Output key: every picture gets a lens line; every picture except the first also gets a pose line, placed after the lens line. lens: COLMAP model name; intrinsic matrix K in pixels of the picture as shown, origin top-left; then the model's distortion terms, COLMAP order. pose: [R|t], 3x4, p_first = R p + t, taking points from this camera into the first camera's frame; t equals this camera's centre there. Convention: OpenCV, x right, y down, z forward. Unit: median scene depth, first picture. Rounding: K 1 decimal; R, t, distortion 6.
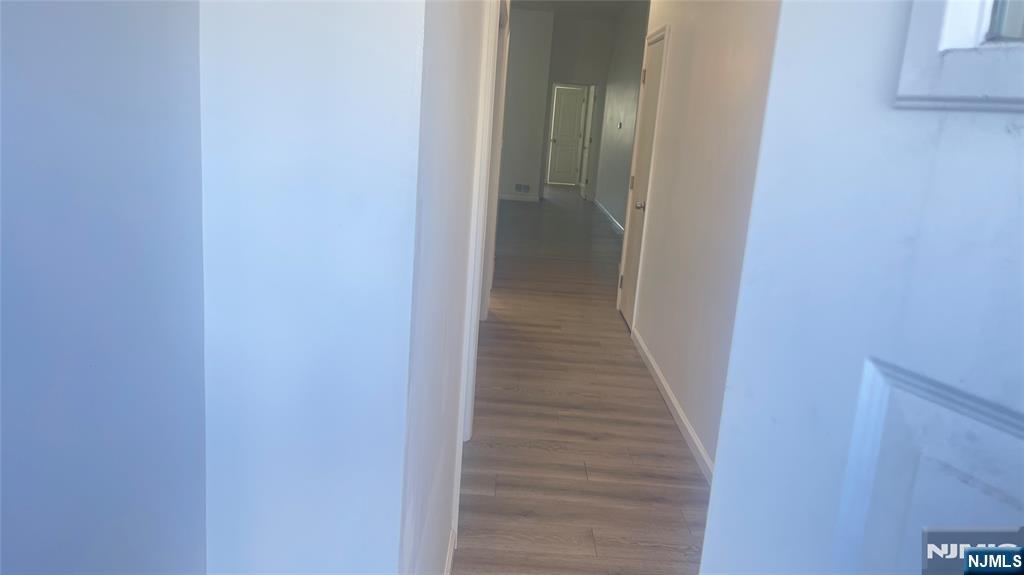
lens RADIAL K [[763.3, 0, 513.3], [0, 763.3, 289.4], [0, 0, 1]] dist [0.050784, -0.000455]
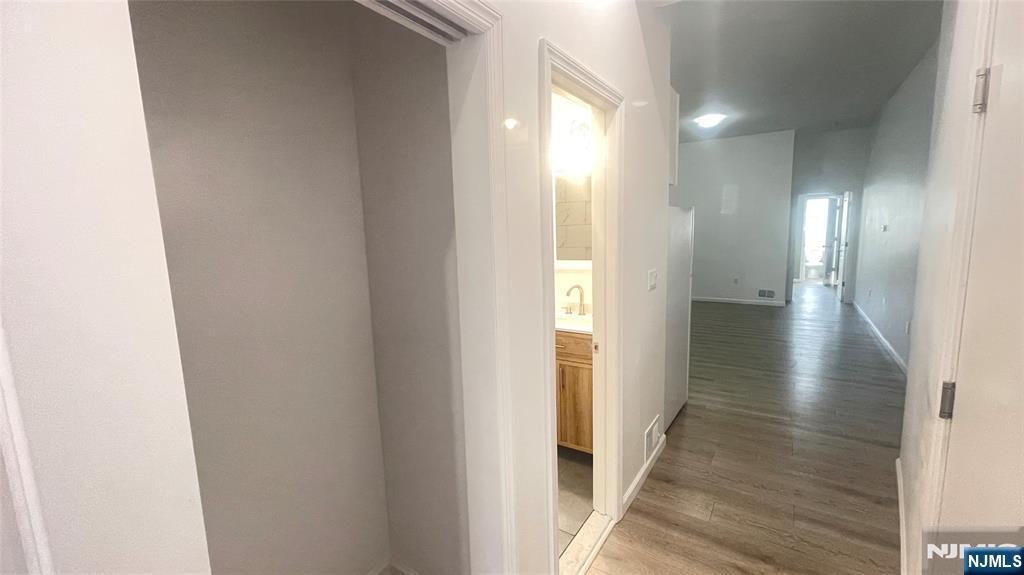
lens RADIAL K [[418.2, 0, 508.3], [0, 418.2, 286.6], [0, 0, 1]] dist [0.004779, -0.000159]
pose [[0.828786, -0.025880, -0.558967, 0.111767], [-0.035522, 0.994482, -0.098713, -0.195882], [0.558437, 0.101667, 0.823293, 0.853147]]
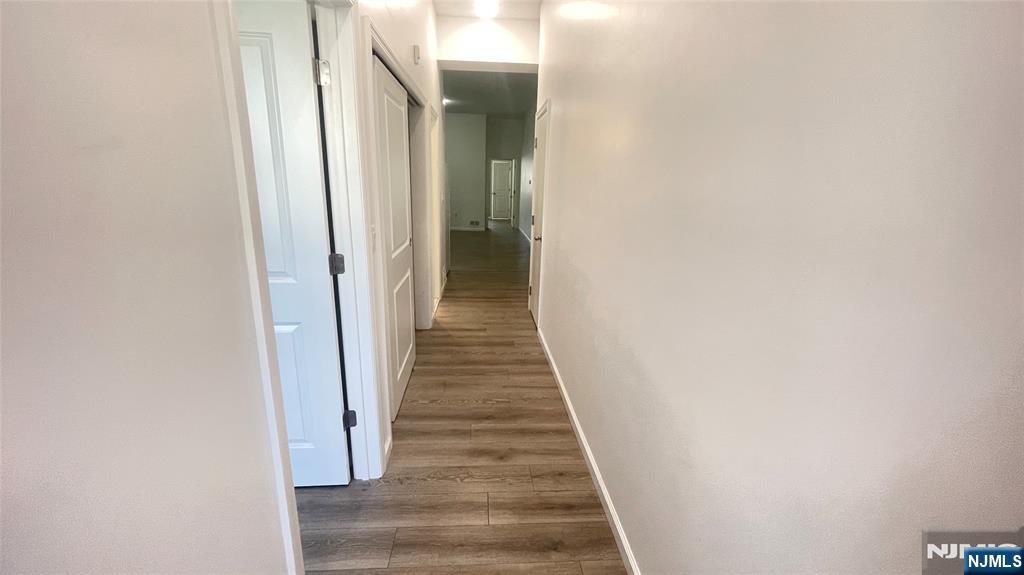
lens RADIAL K [[418.2, 0, 508.7], [0, 418.2, 287.3], [0, 0, 1]] dist [0.004779, -0.000159]
pose [[0.996314, -0.061319, 0.059980, 0.062942], [0.059647, 0.997790, 0.029270, -0.045860], [-0.061642, -0.025585, 0.997770, 0.257948]]
